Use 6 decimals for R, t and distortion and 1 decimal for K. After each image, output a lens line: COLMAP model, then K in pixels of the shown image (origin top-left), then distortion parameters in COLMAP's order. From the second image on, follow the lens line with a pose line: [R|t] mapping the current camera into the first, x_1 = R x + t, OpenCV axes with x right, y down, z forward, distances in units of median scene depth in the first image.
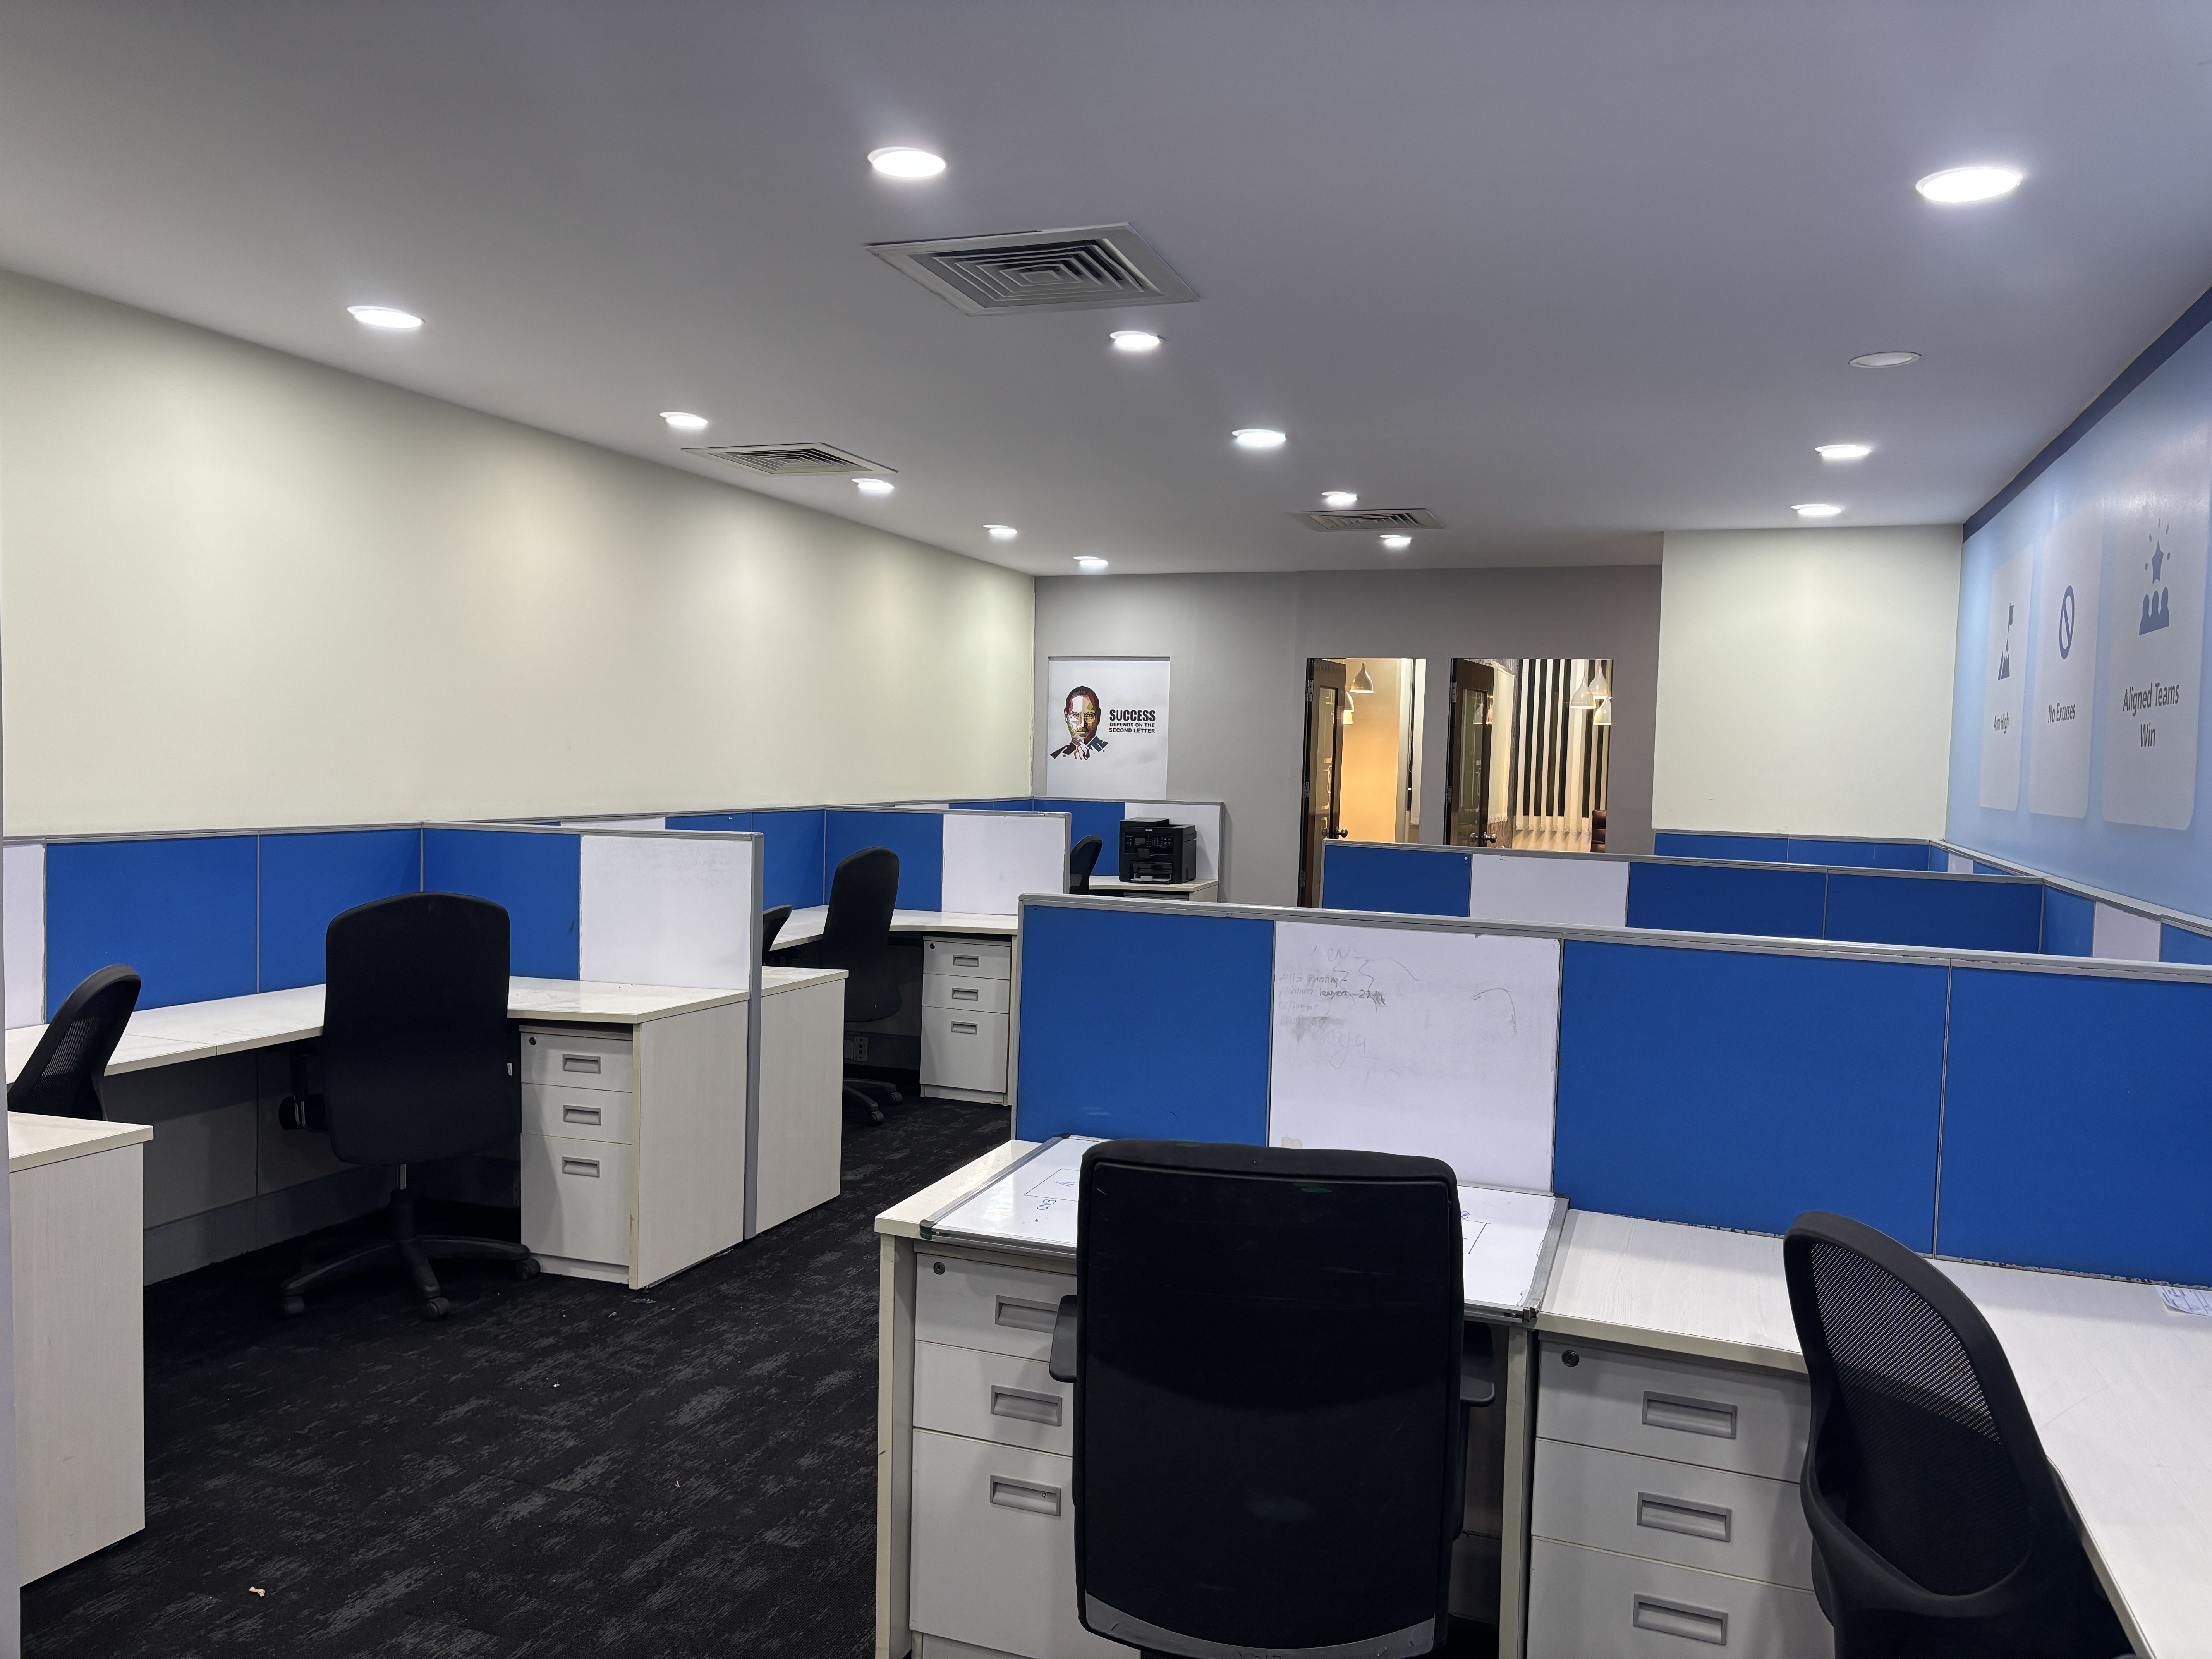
lens RADIAL K [[1676.5, 0, 1064.7], [0, 1676.5, 835.2], [0, 0, 1]] dist [0.017701, -0.002385]
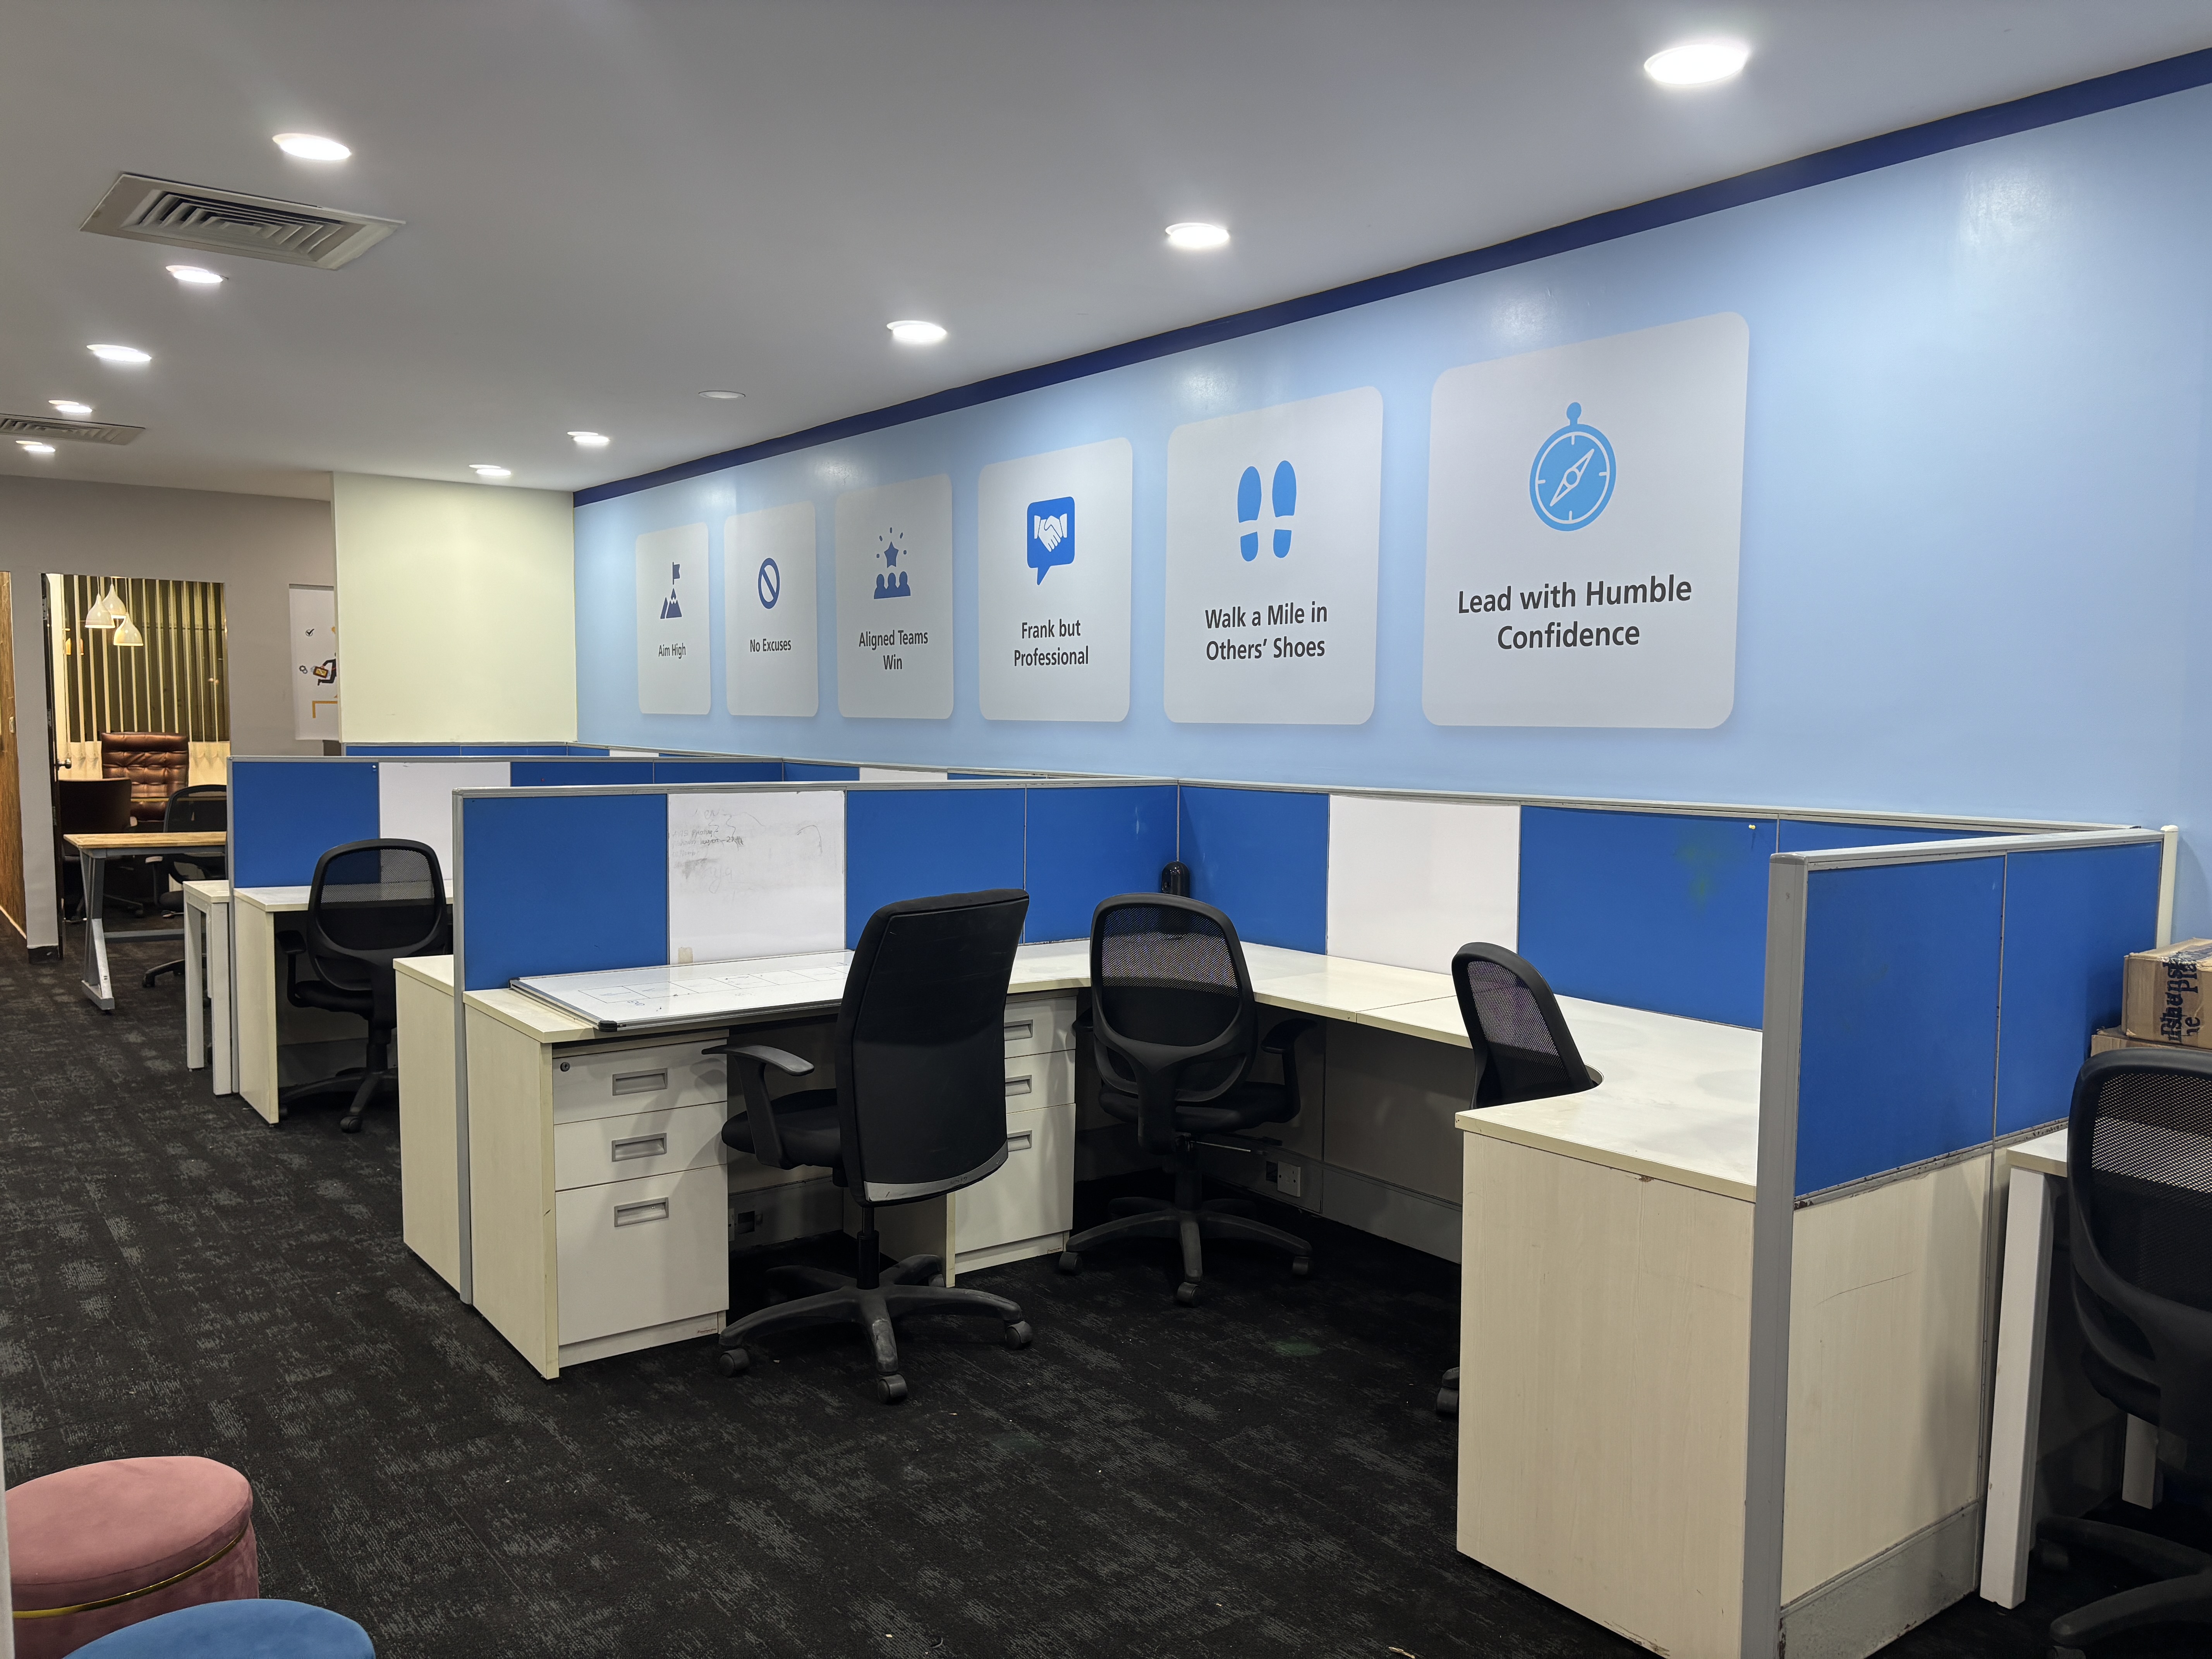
lens RADIAL K [[1685.8, 0, 1111.4], [0, 1685.8, 850.7], [0, 0, 1]] dist [0.033196, -0.013706]
pose [[0.535487, -0.091422, 0.839581, -0.400285], [0.045174, 0.995801, 0.079620, 0.001076], [-0.843334, -0.004708, 0.537368, -0.031860]]
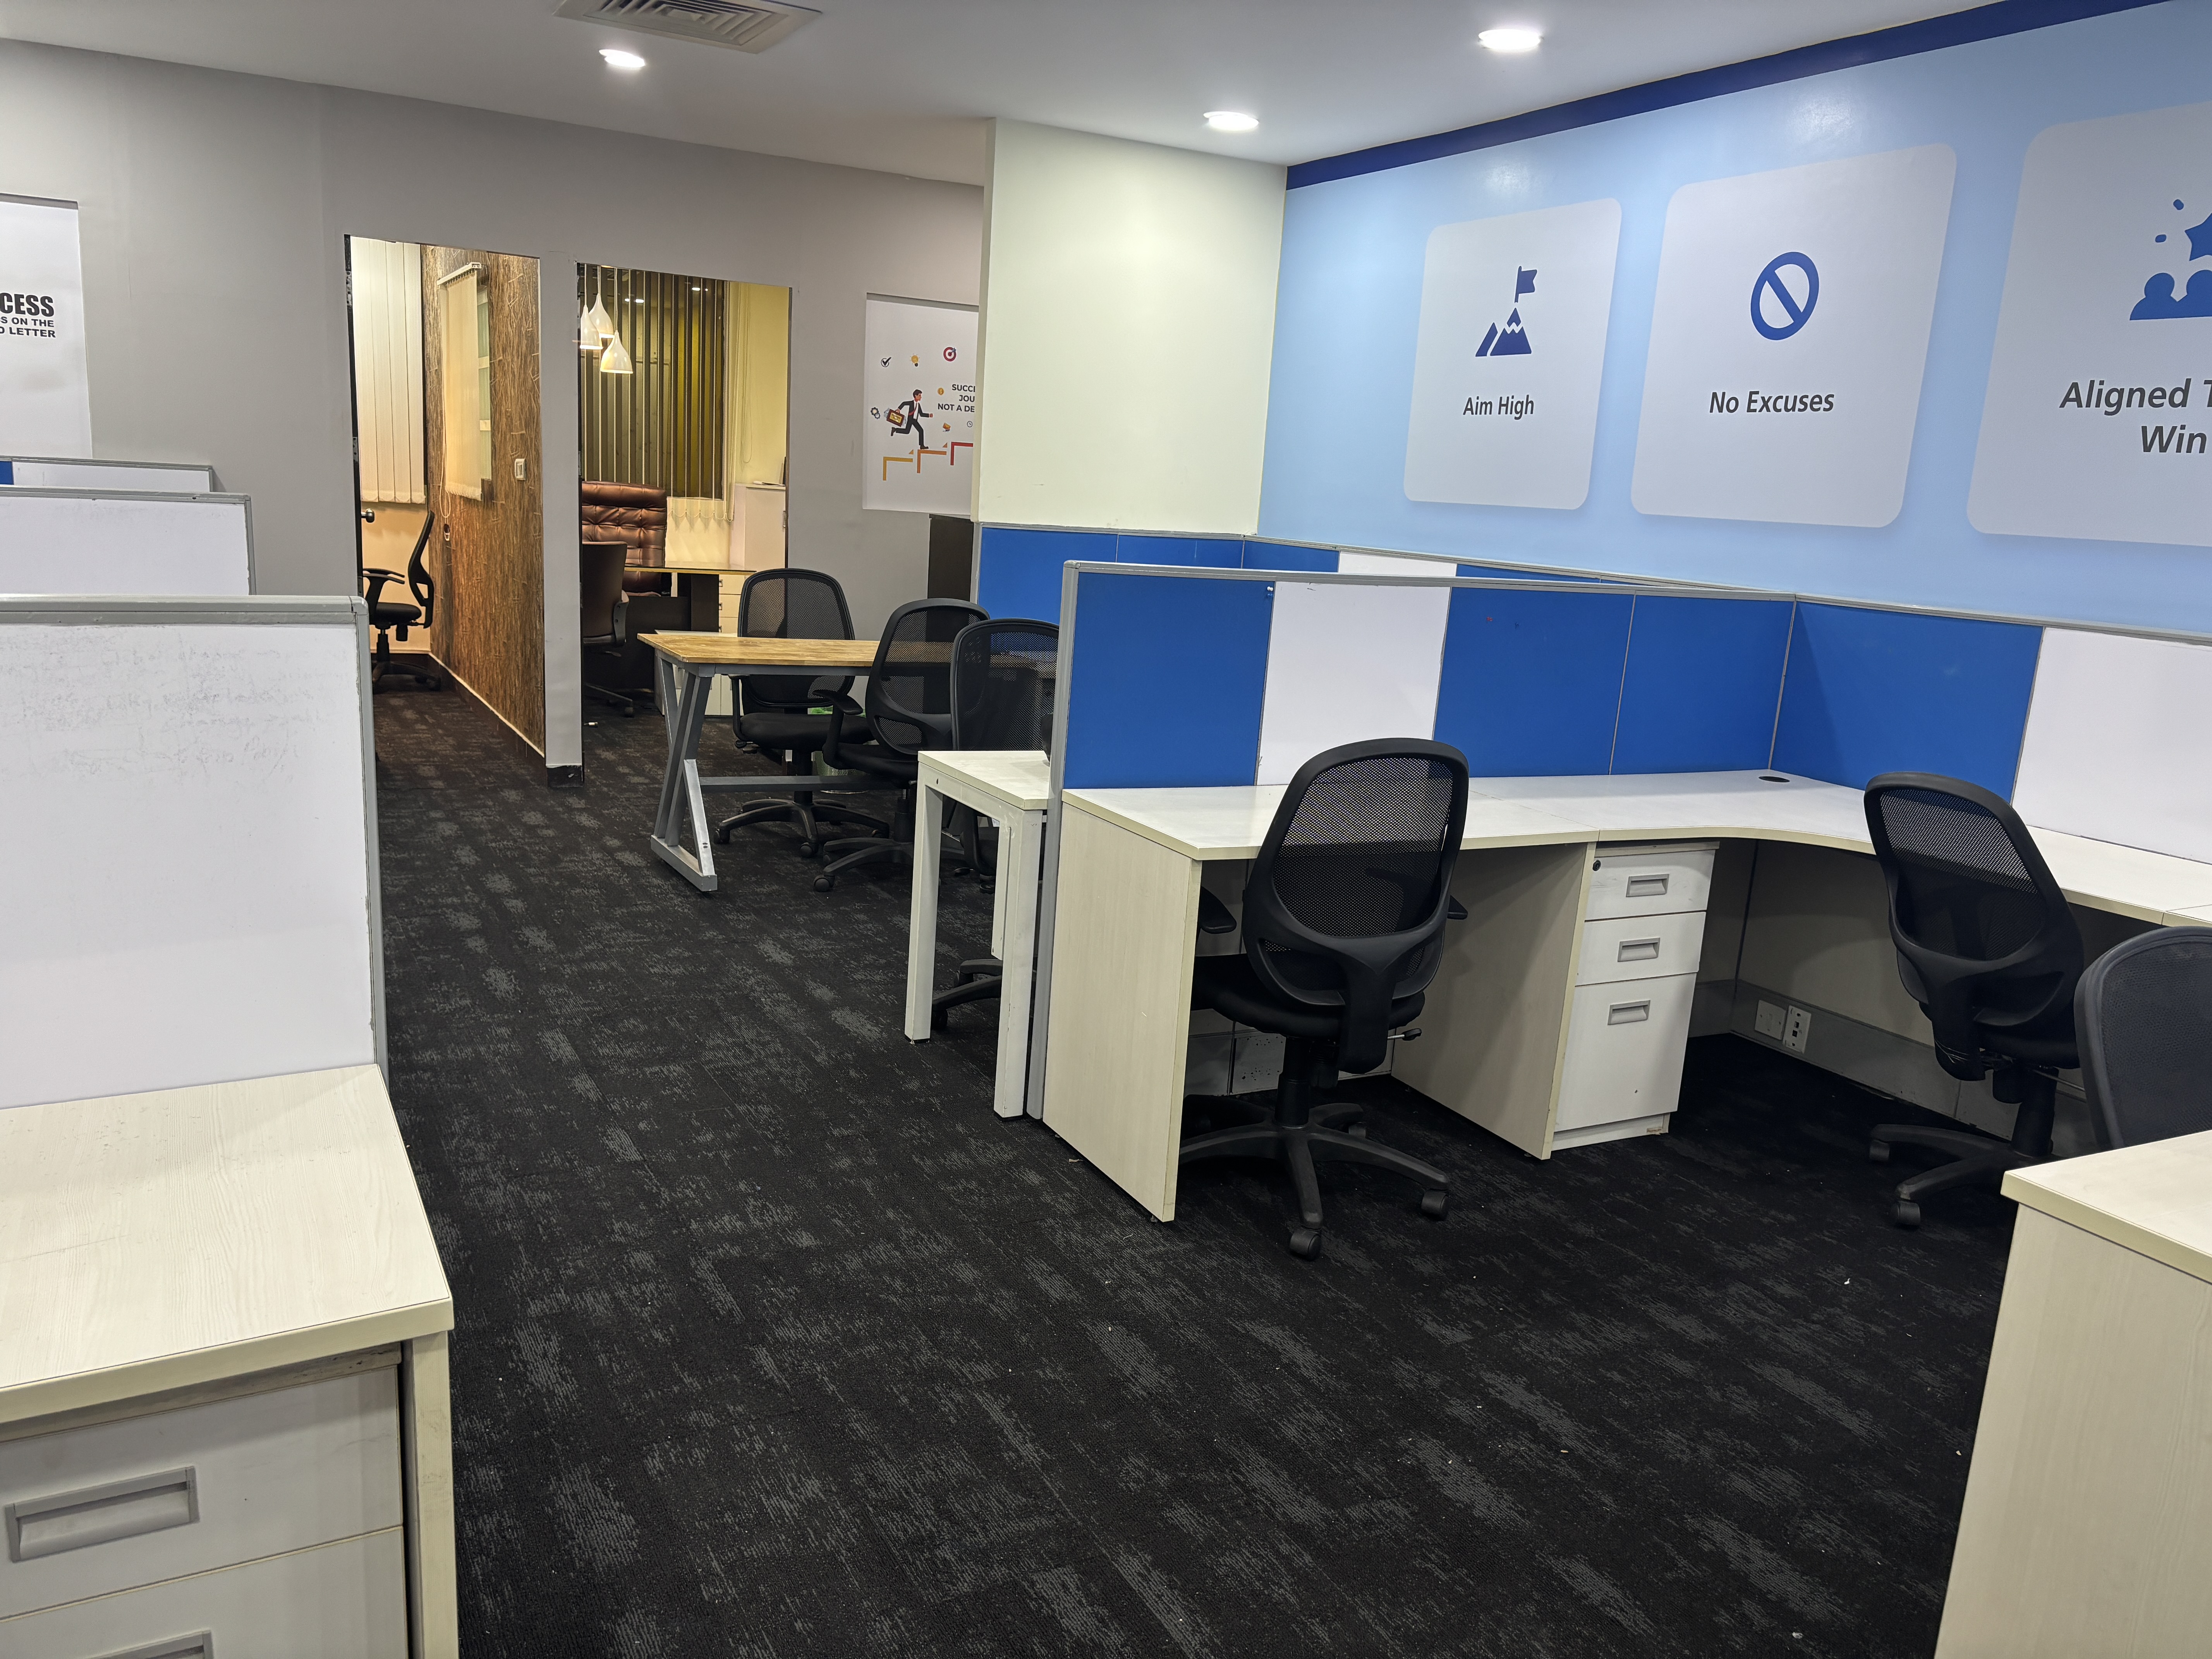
lens RADIAL K [[1685.8, 0, 1111.4], [0, 1685.8, 850.7], [0, 0, 1]] dist [0.033196, -0.013706]
pose [[0.658781, -0.148366, 0.737560, -0.266910], [-0.007087, 0.979094, 0.203283, -0.016862], [-0.752302, -0.139145, 0.643957, 0.523216]]
